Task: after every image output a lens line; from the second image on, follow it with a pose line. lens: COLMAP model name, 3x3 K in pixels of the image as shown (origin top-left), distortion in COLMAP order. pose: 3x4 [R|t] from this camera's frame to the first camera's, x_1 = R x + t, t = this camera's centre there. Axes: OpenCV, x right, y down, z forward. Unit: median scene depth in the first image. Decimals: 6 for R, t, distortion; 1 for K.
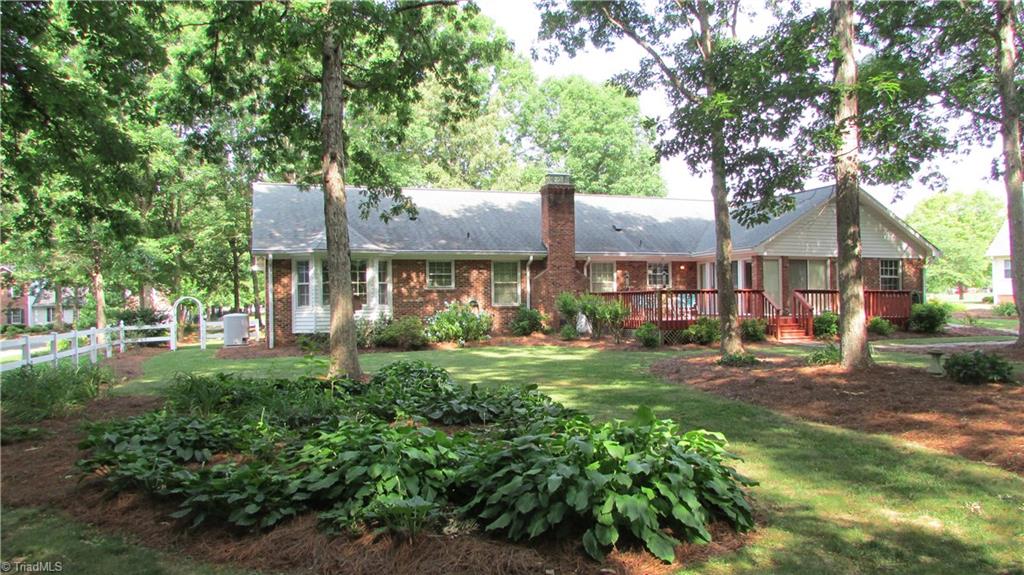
lens RADIAL K [[762.4, 0, 512.0], [0, 762.4, 287.5], [0, 0, 1]] dist [-0.005322, -0.000664]
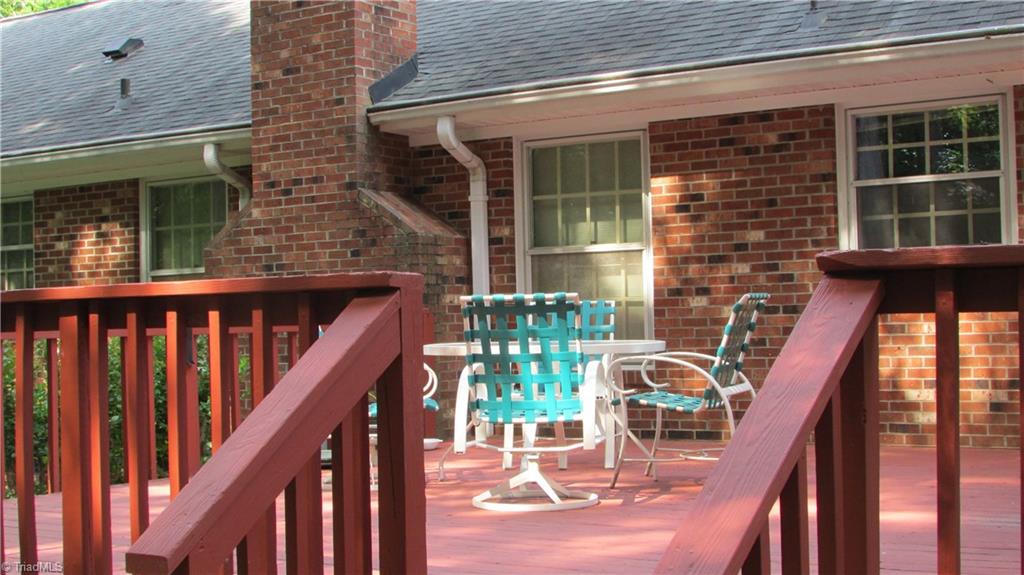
lens RADIAL K [[1525.7, 0, 512.0], [0, 1525.7, 287.5], [0, 0, 1]] dist [-0.087705, -0.053818]
pose [[0.568452, -0.023439, -0.822382, 0.424013], [0.027622, 0.999574, -0.009397, 0.005476], [0.822253, -0.017374, 0.568858, 0.804094]]
